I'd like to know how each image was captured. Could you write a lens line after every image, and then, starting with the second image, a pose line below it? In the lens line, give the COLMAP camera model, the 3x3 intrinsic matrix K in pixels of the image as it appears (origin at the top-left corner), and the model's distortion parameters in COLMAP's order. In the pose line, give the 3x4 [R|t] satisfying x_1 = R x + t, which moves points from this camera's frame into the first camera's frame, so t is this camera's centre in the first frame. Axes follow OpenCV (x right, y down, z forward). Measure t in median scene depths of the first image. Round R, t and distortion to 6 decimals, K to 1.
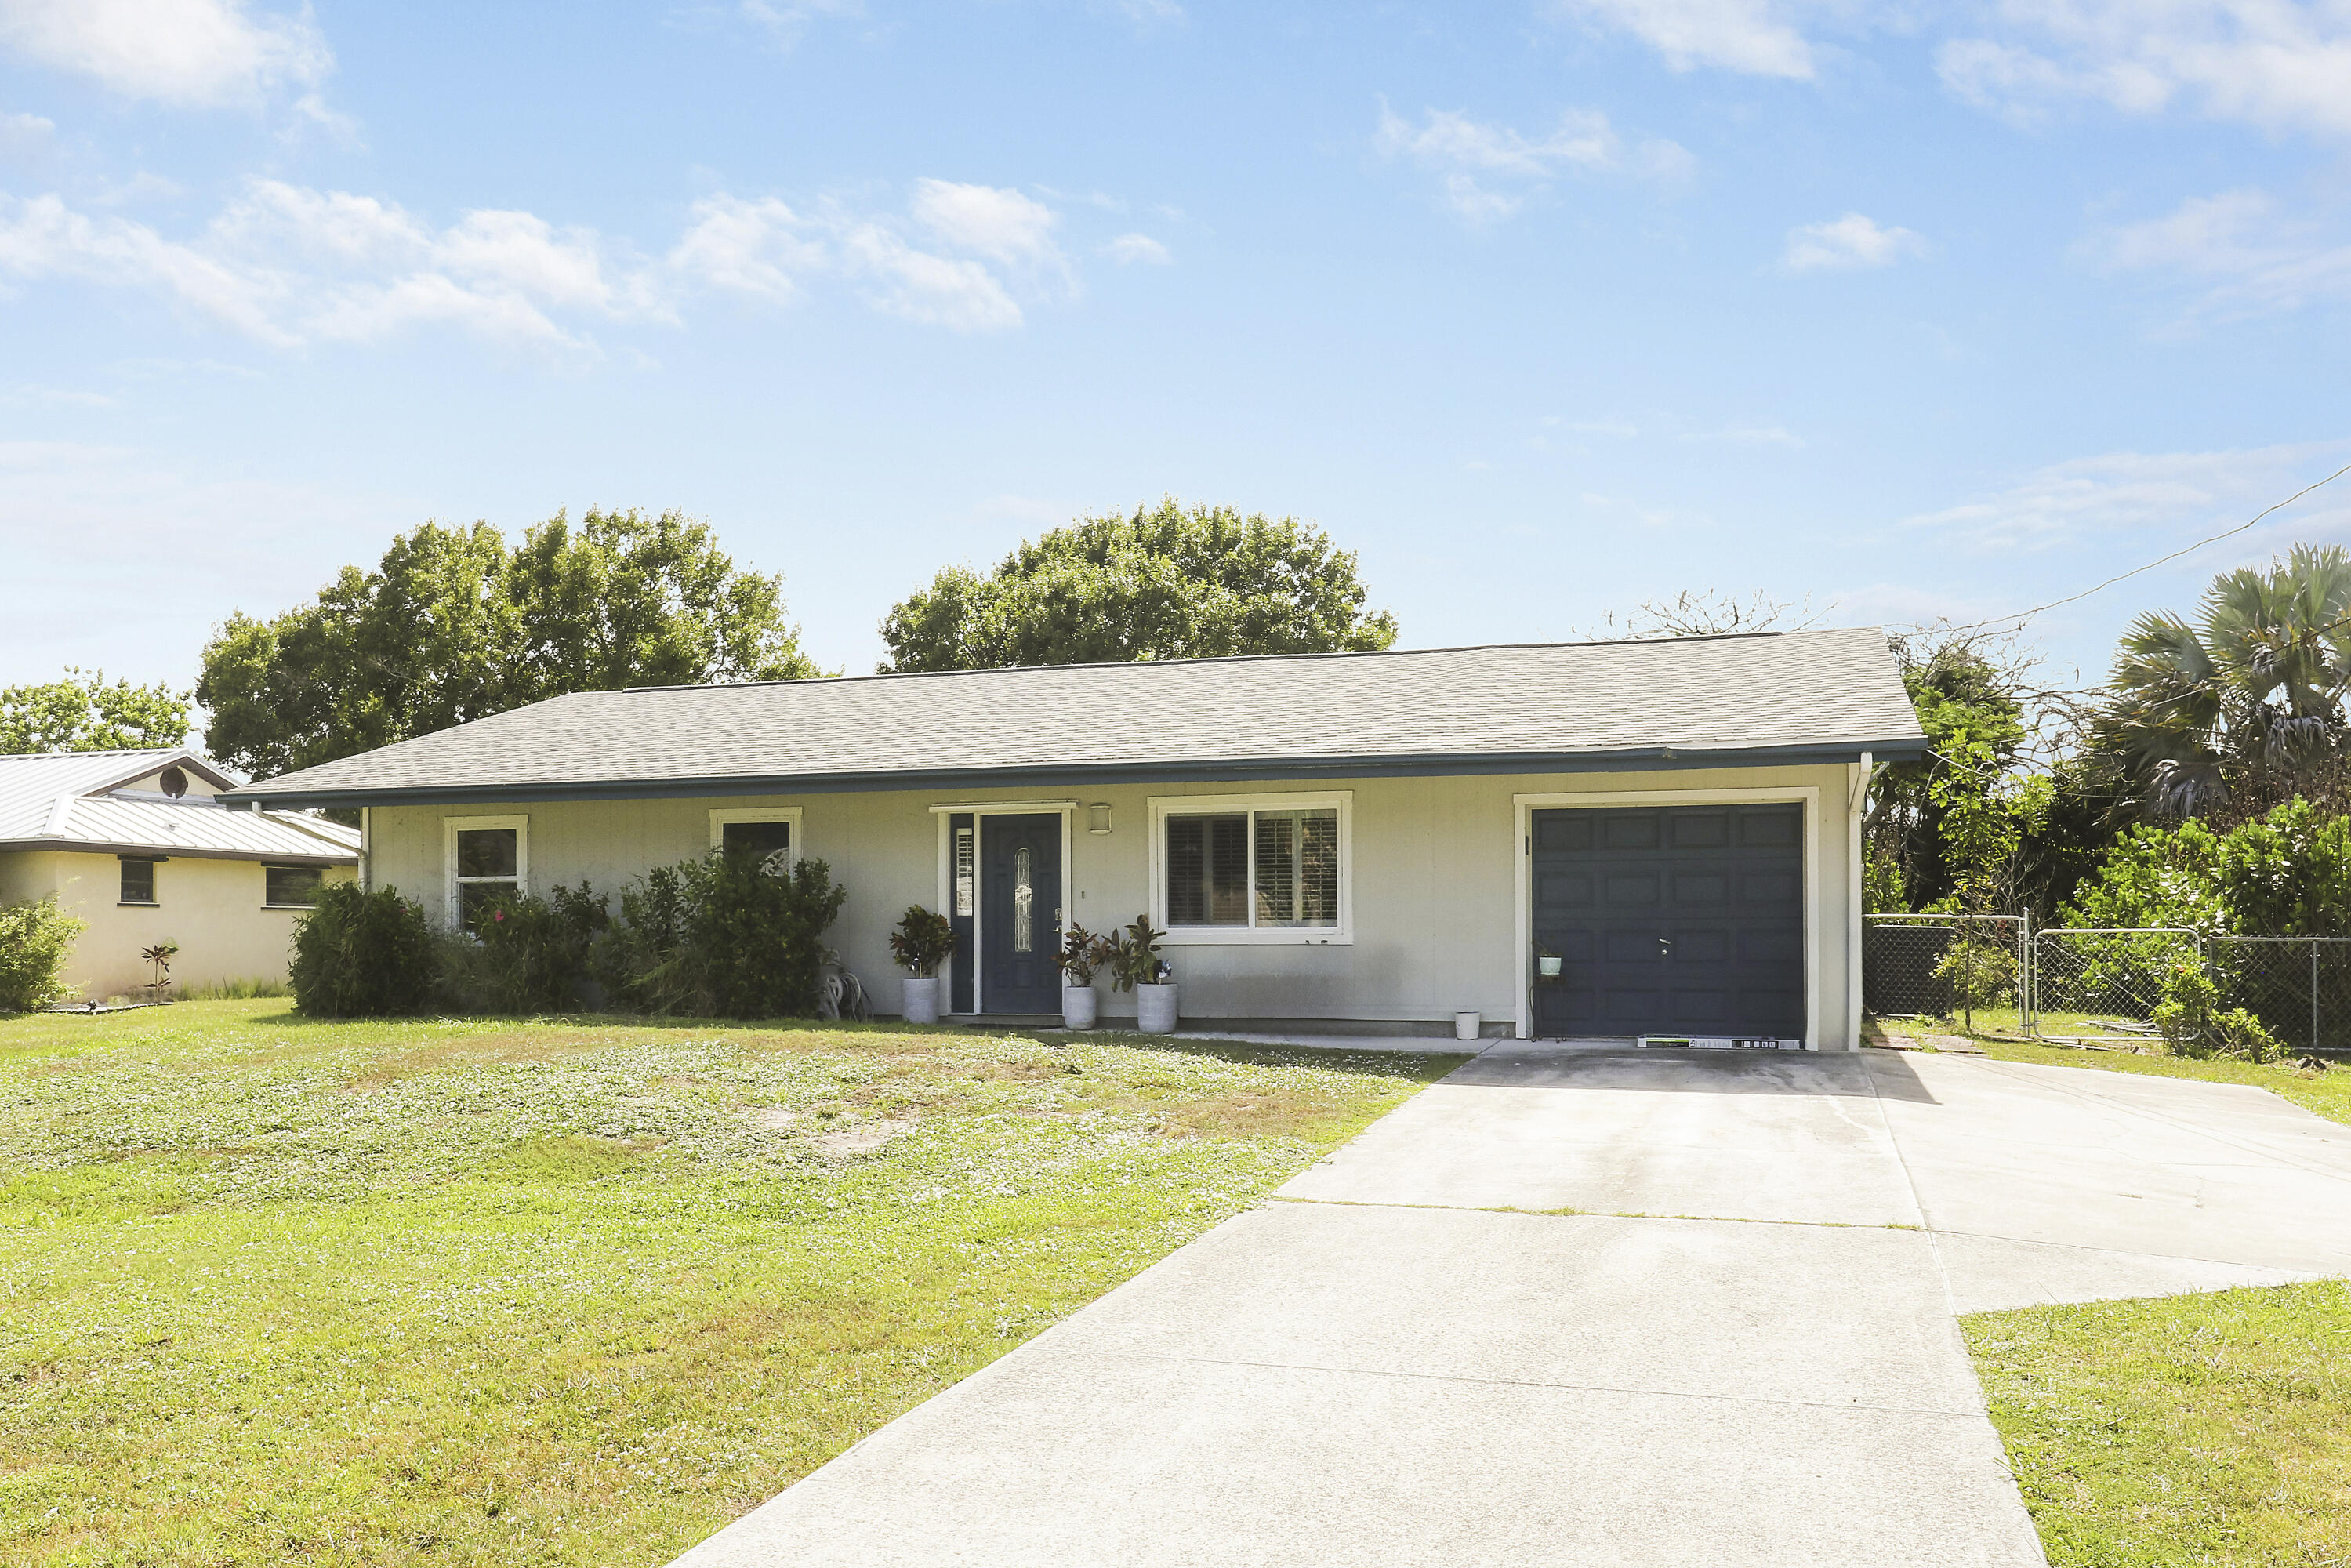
lens RADIAL K [[2712.2, 0, 1175.5], [0, 2712.2, 784.0], [0, 0, 1]] dist [-0.008919, -0.004885]
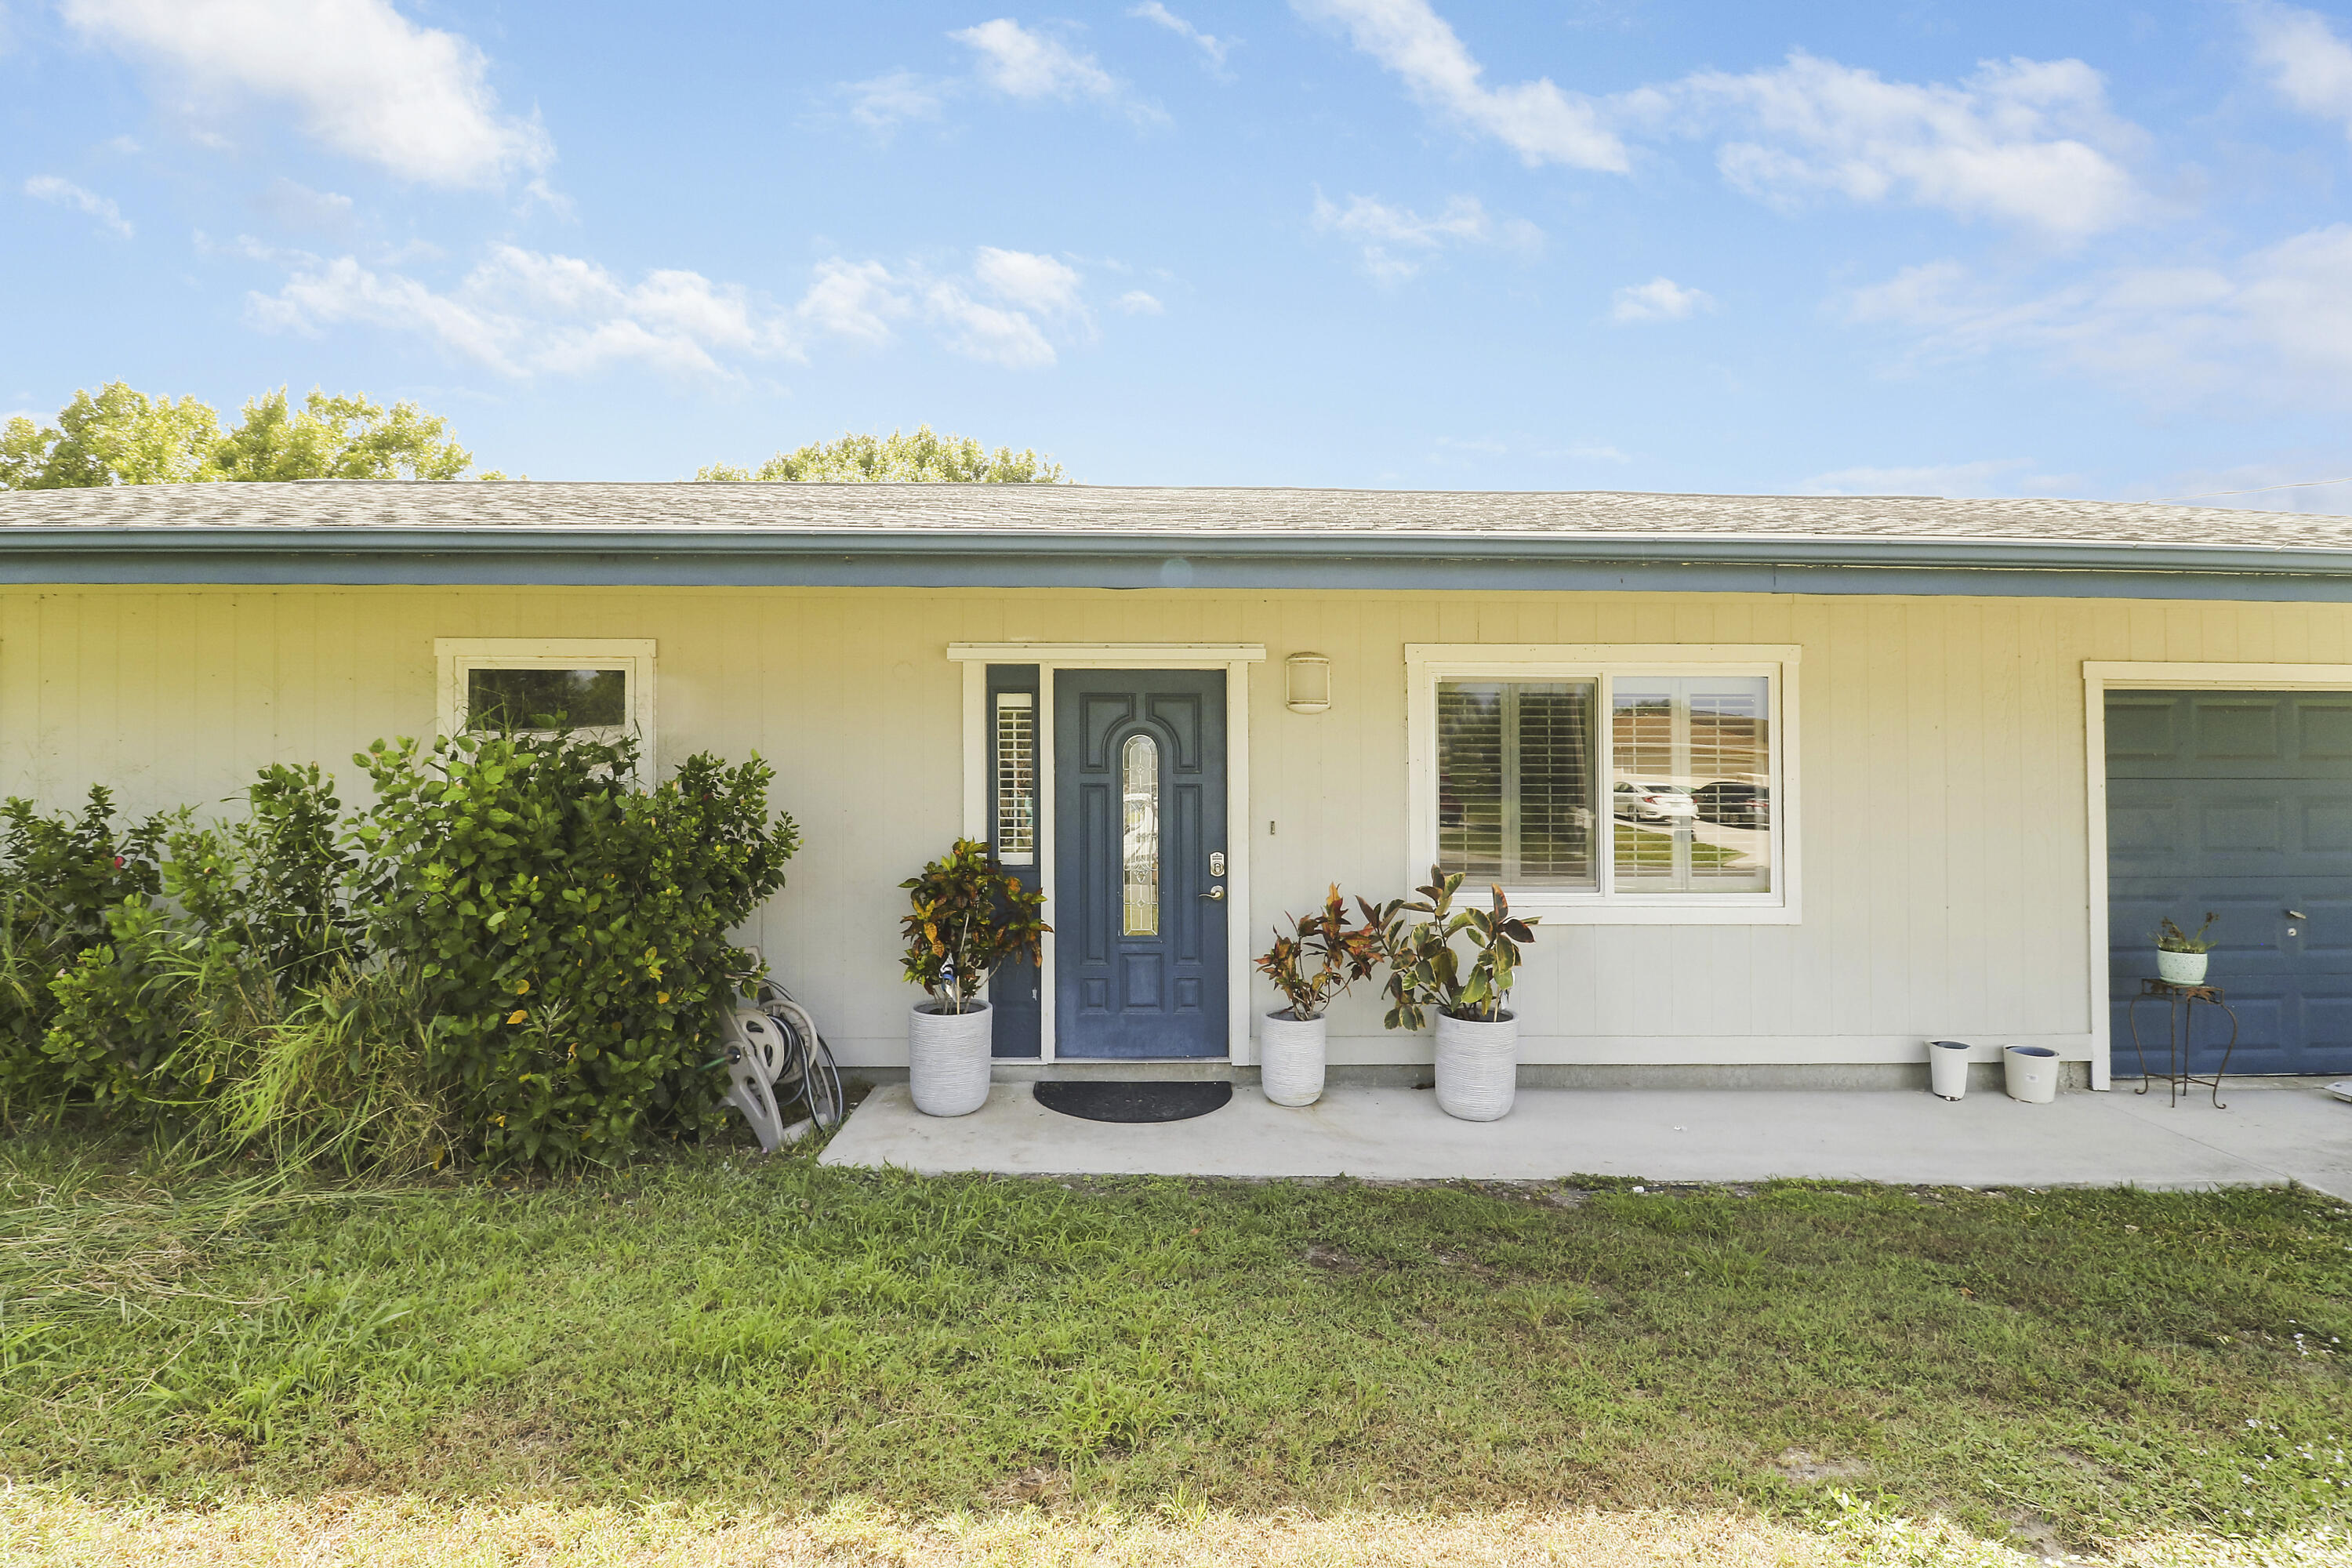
lens RADIAL K [[1163.3, 0, 1176.0], [0, 1163.3, 784.0], [0, 0, 1]] dist [-0.000706, -0.024095]
pose [[0.925503, 0.007842, 0.378658, -0.132856], [-0.030404, 0.998097, 0.053644, 0.020637], [-0.377517, -0.061160, 0.923981, 0.788520]]
